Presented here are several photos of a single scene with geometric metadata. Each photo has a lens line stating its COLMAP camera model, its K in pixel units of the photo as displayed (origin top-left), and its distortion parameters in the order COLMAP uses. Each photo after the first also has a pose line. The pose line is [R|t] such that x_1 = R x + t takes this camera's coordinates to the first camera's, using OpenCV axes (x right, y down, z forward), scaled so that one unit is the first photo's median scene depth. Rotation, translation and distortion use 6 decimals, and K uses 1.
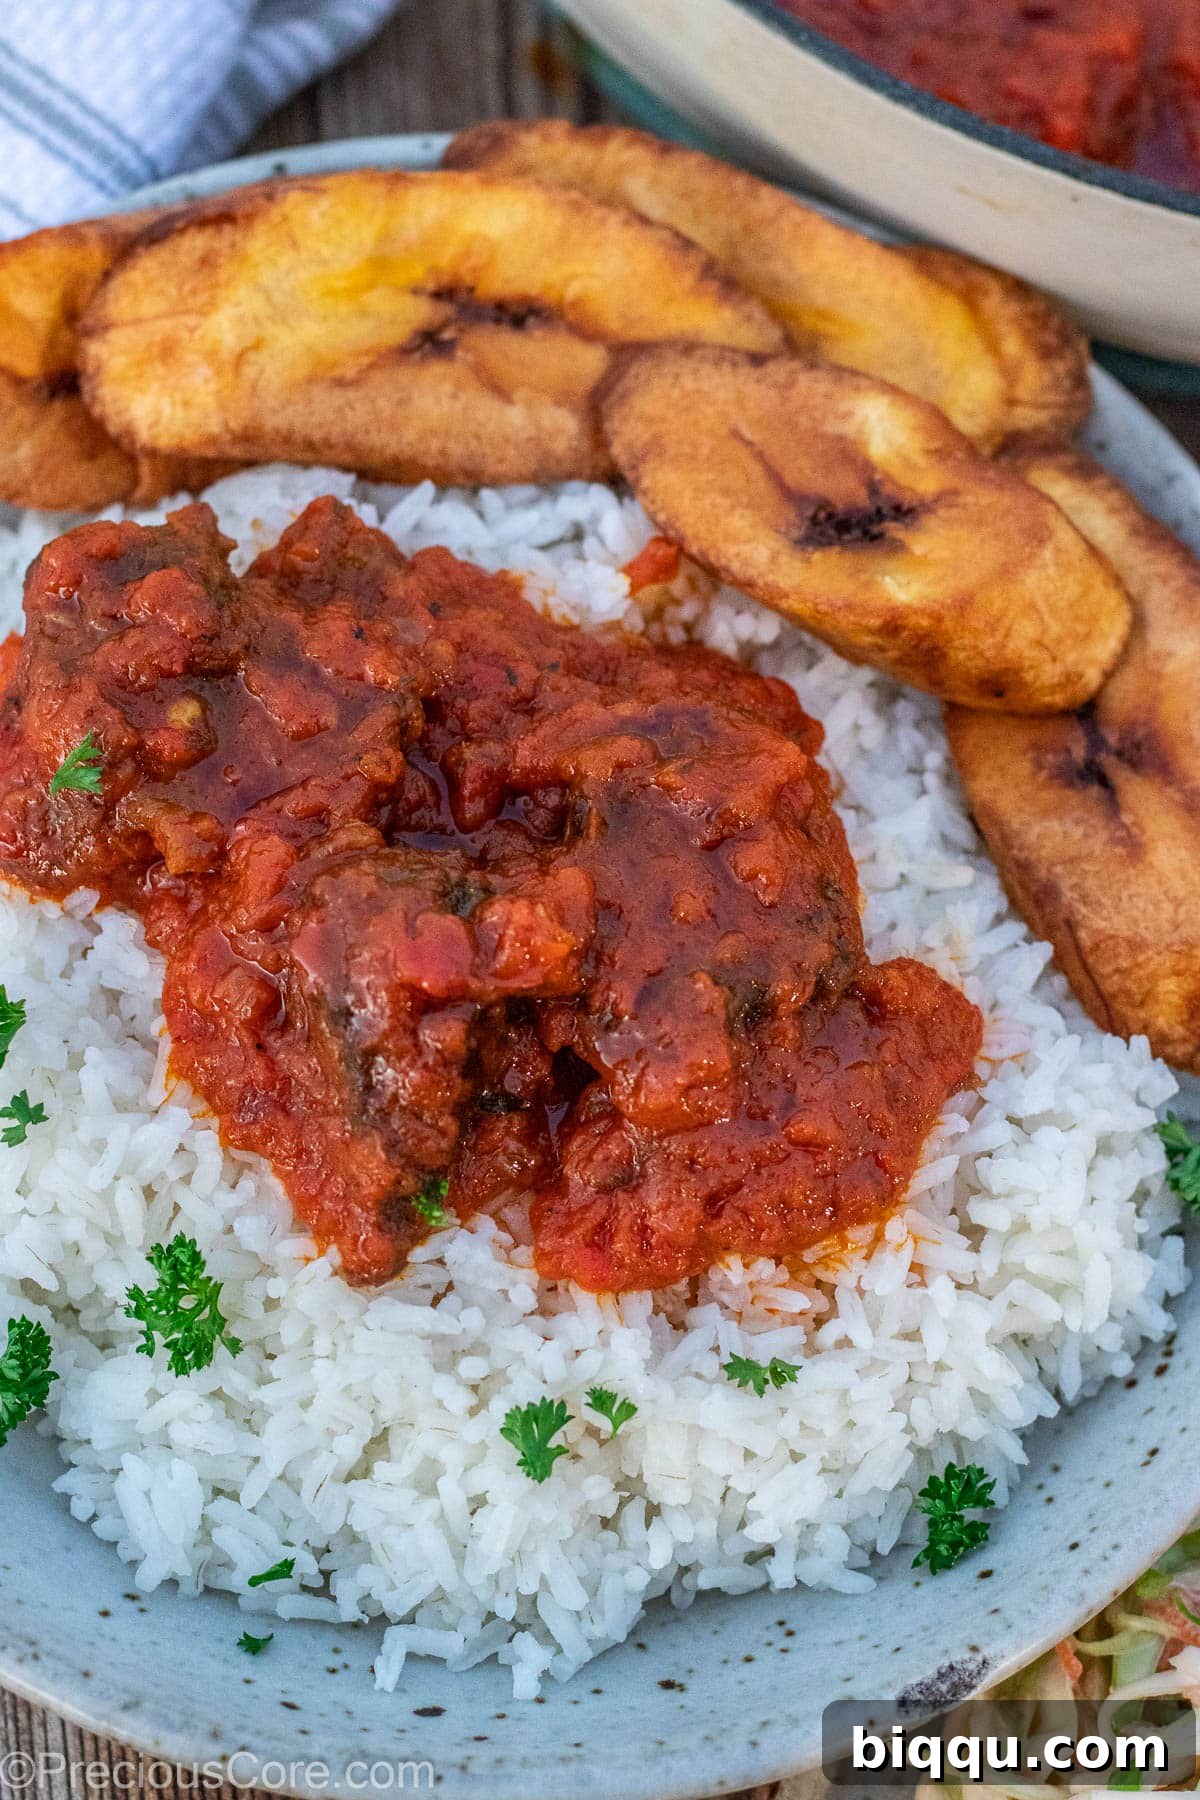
lens RADIAL K [[4435.7, 0, 600.0], [0, 4435.7, 900.0], [0, 0, 1]] dist [-0.116762, -0.593317]
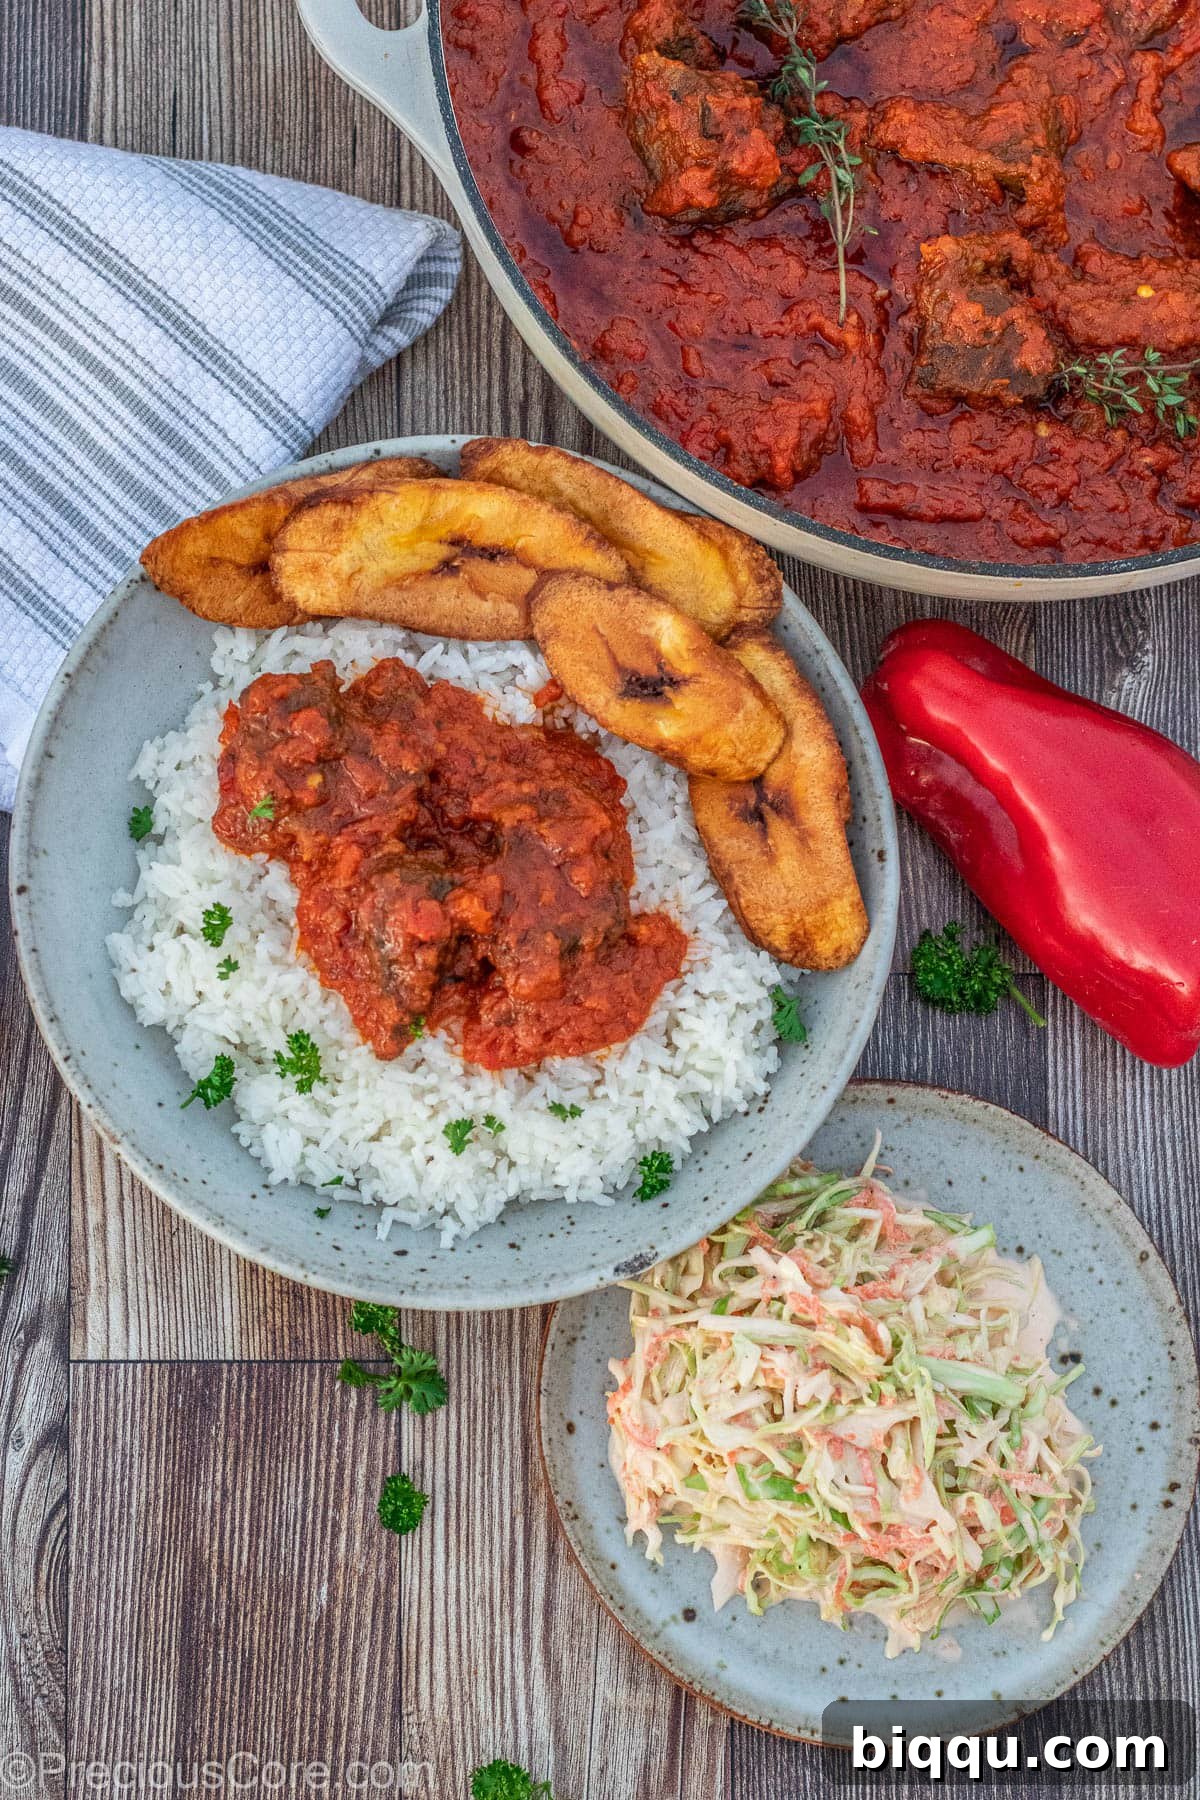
lens RADIAL K [[4435.7, 0, 600.0], [0, 4435.7, 900.0], [0, 0, 1]] dist [-0.116762, -0.593317]
pose [[0.997237, 0.074199, -0.003662, 0.052360], [-0.071419, 0.971111, 0.227691, -0.473113], [0.020451, -0.226800, 0.973727, -1.046826]]
